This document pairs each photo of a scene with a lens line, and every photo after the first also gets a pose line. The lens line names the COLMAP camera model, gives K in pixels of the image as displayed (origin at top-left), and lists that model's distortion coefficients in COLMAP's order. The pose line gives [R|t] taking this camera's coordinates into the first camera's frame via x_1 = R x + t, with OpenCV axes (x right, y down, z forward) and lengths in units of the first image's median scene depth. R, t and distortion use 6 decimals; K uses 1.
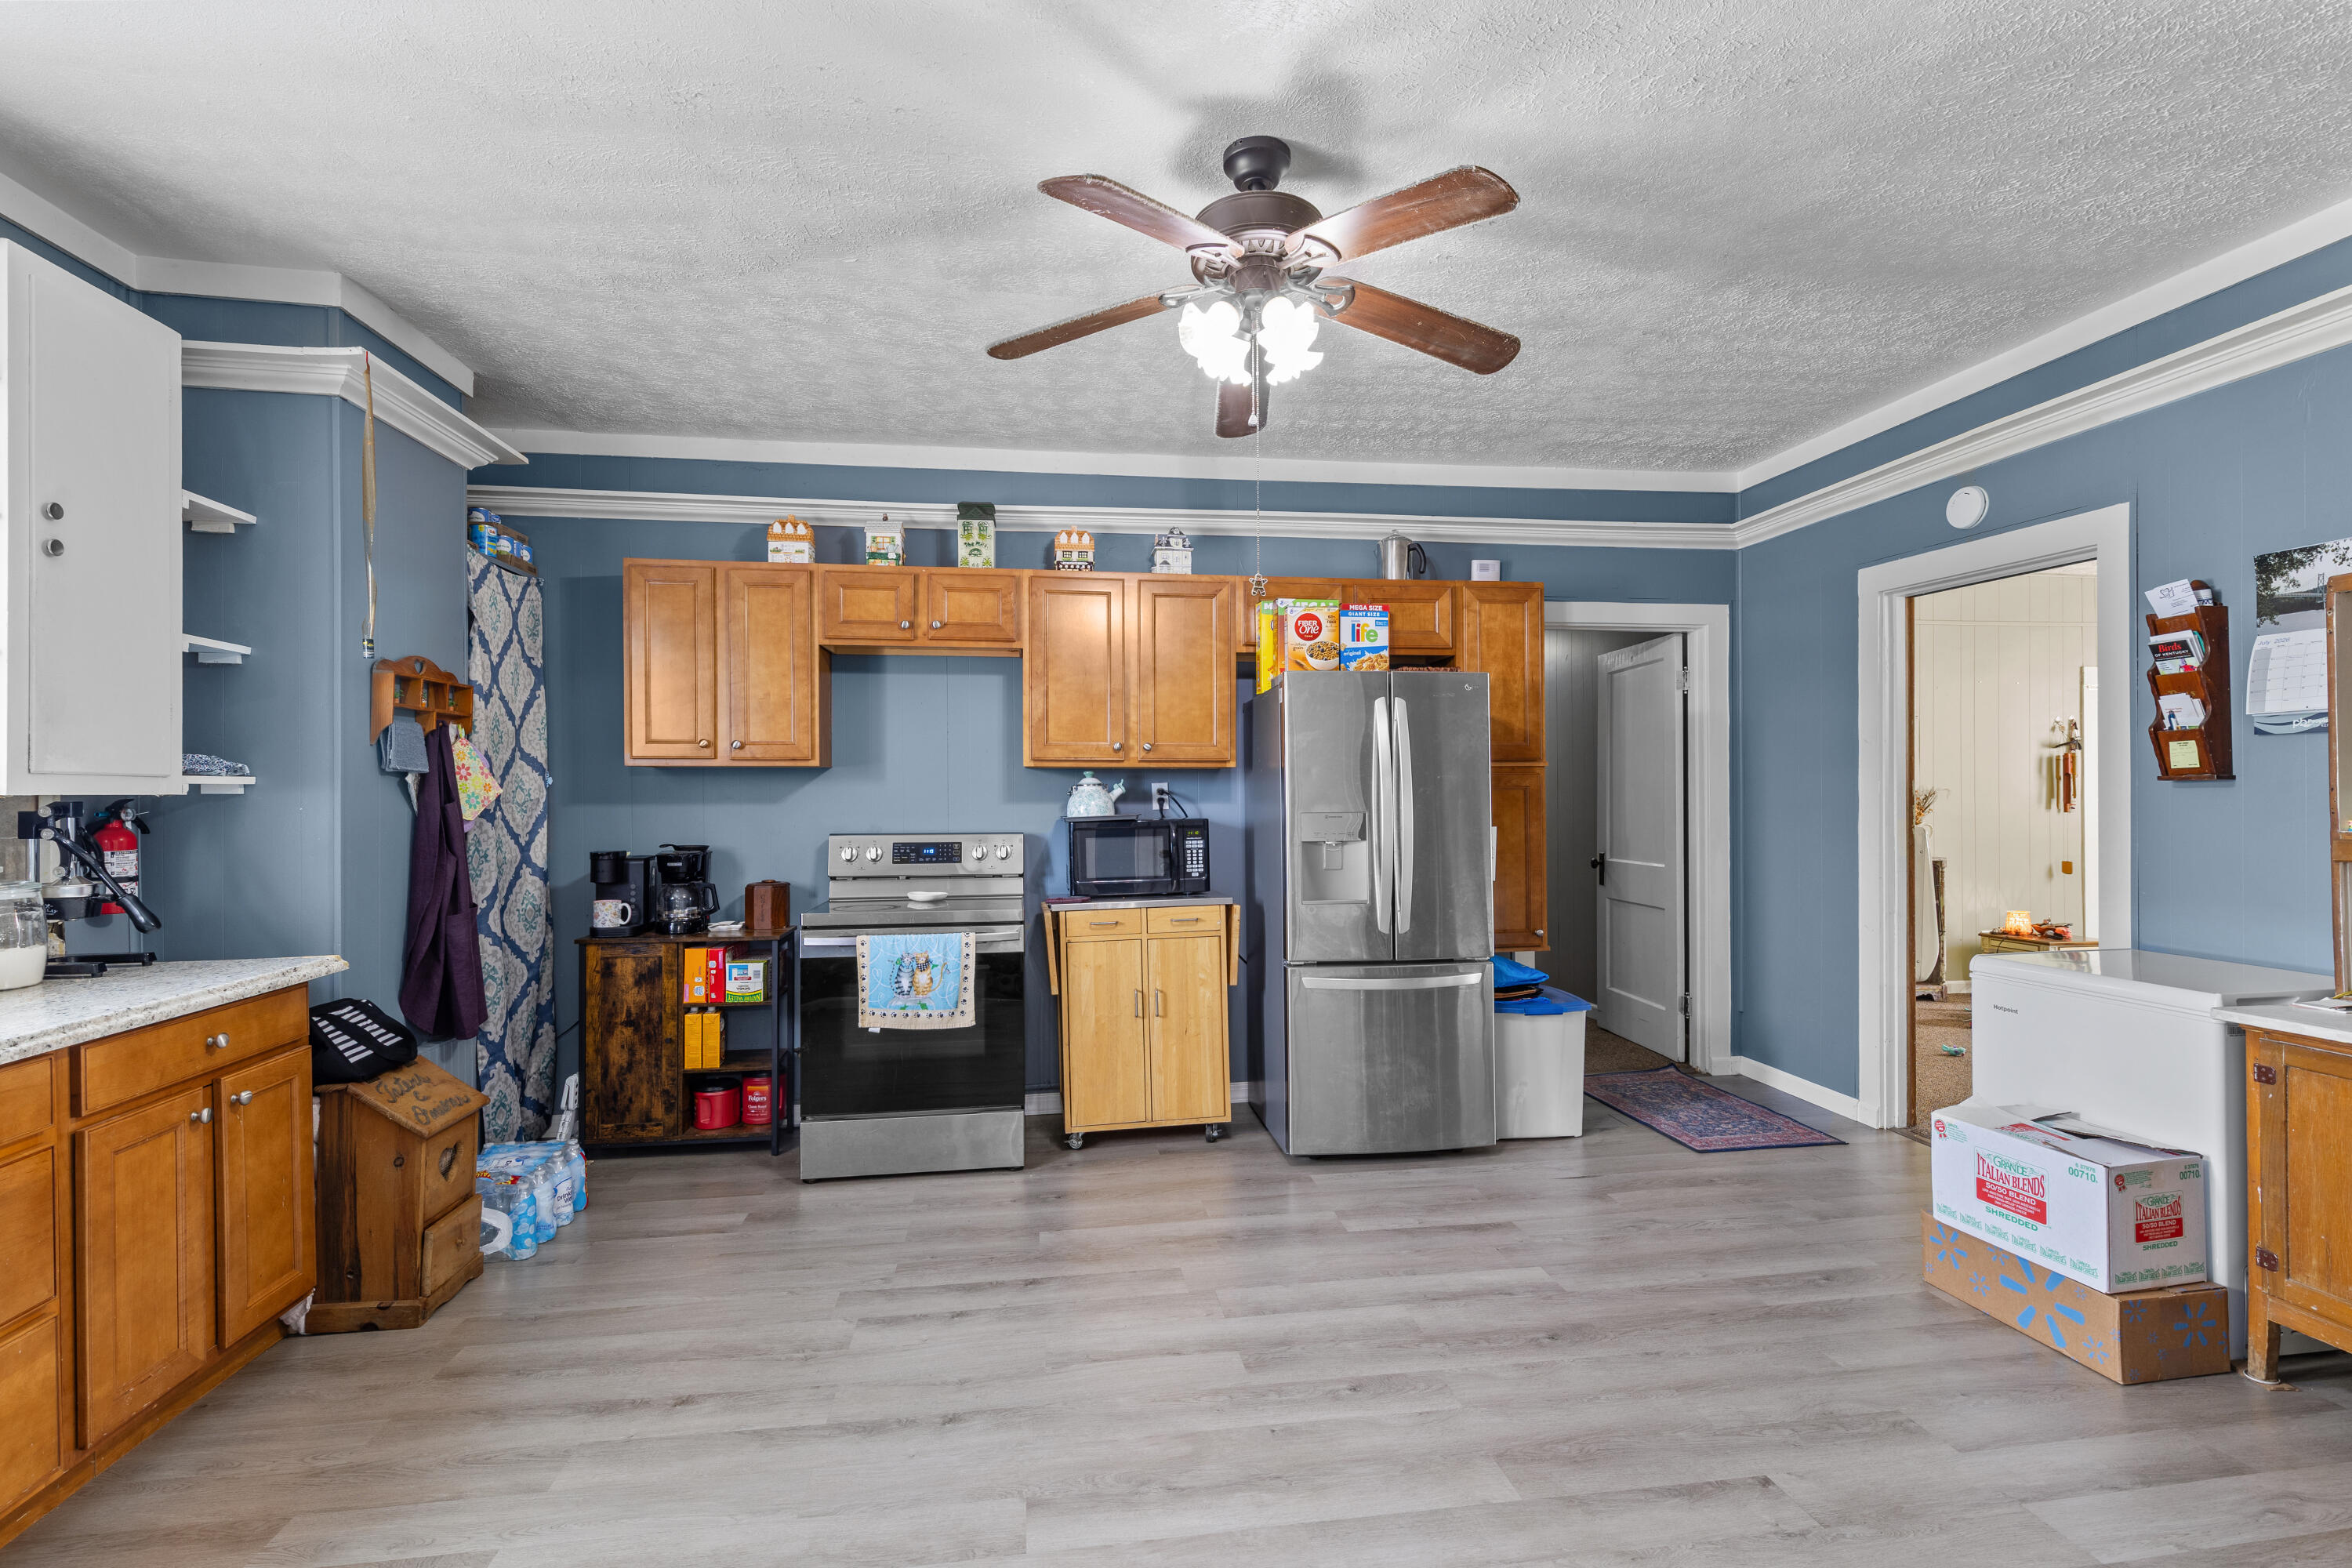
lens RADIAL K [[1046.9, 0, 1176.0], [0, 1046.9, 784.0], [0, 0, 1]] dist [0.017455, -0.000451]
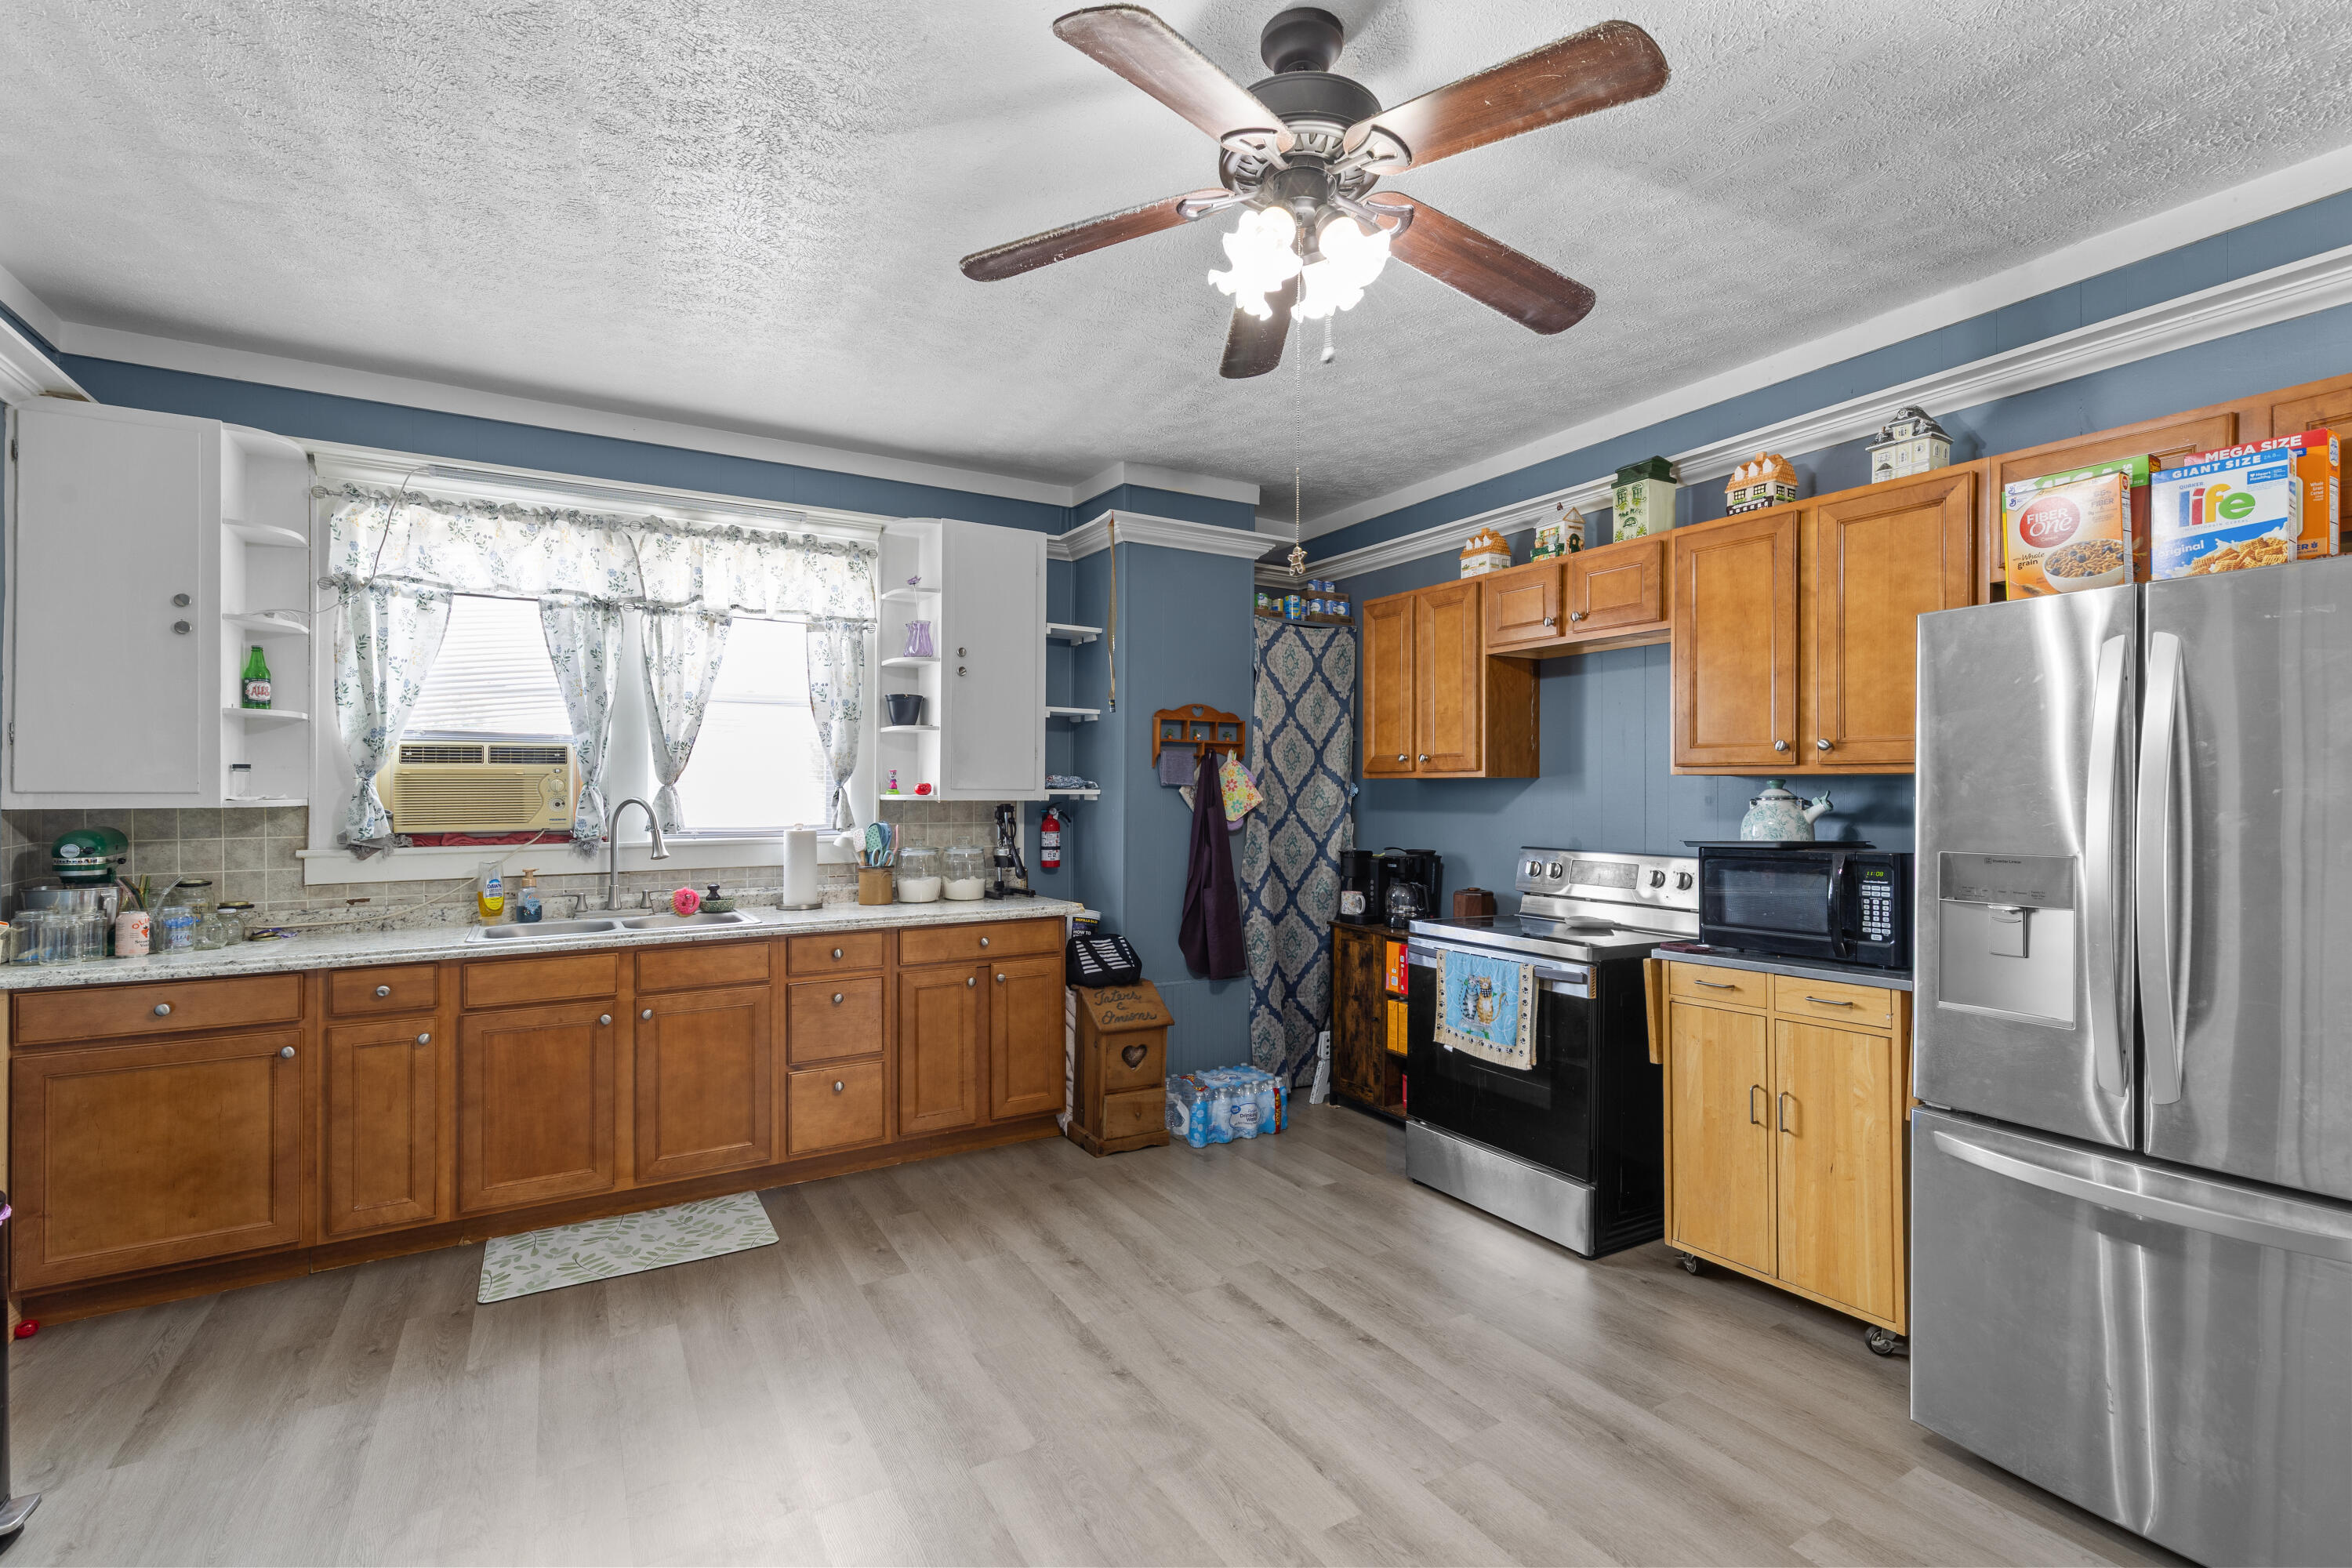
lens RADIAL K [[1046.9, 0, 1176.0], [0, 1046.9, 784.0], [0, 0, 1]] dist [0.017455, -0.000451]
pose [[0.394822, -0.002398, -0.918754, 0.475512], [-0.000137, 0.999996, -0.002669, -0.008155], [0.918757, 0.001179, 0.394821, 0.353975]]
